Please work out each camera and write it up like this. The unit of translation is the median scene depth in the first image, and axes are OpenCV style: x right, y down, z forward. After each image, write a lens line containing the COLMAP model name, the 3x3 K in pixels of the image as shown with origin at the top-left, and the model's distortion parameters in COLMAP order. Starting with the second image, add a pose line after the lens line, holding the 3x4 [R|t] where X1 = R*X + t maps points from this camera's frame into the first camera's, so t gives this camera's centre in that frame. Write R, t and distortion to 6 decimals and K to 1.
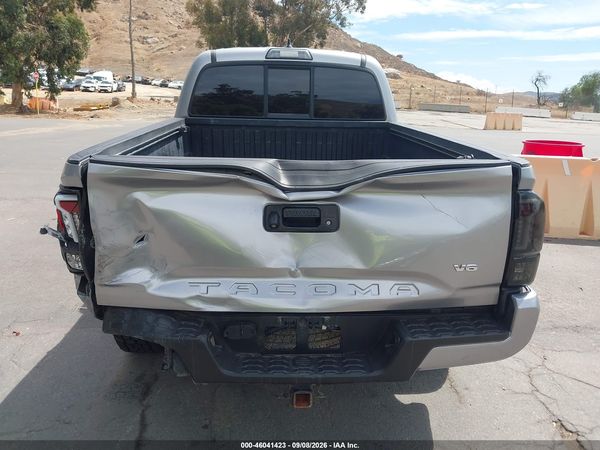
lens RADIAL K [[473.5, 0, 300.0], [0, 473.5, 225.0], [0, 0, 1]] dist [0.002389, -0.003059]
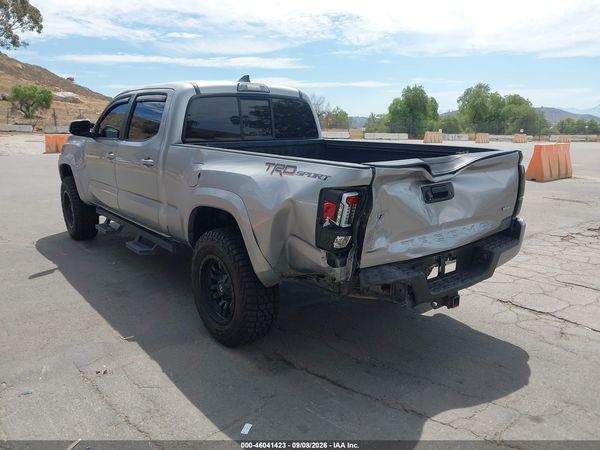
lens RADIAL K [[473.5, 0, 300.0], [0, 473.5, 225.0], [0, 0, 1]] dist [0.002389, -0.003059]
pose [[0.809161, -0.154380, 0.566944, -0.828168], [0.180248, 0.983564, 0.010570, -0.004765], [-0.559258, 0.093638, 0.823688, -0.050134]]
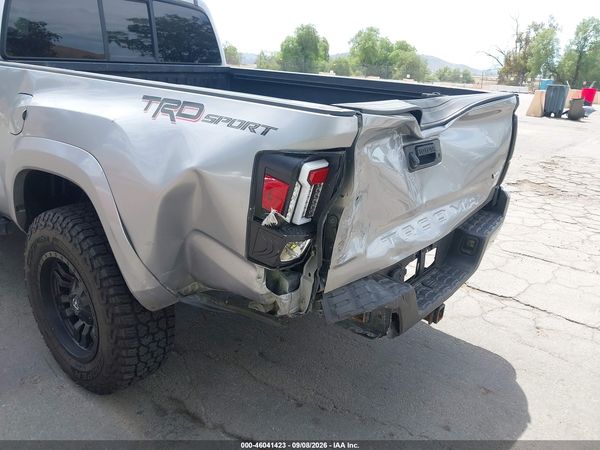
lens RADIAL K [[468.1, 0, 310.9], [0, 468.1, 227.4], [0, 0, 1]] dist [0.067193, -0.212483]
pose [[0.643376, -0.245256, 0.725202, -0.607206], [0.164729, 0.969455, 0.181718, -0.055430], [-0.747618, 0.002549, 0.664124, 0.294302]]
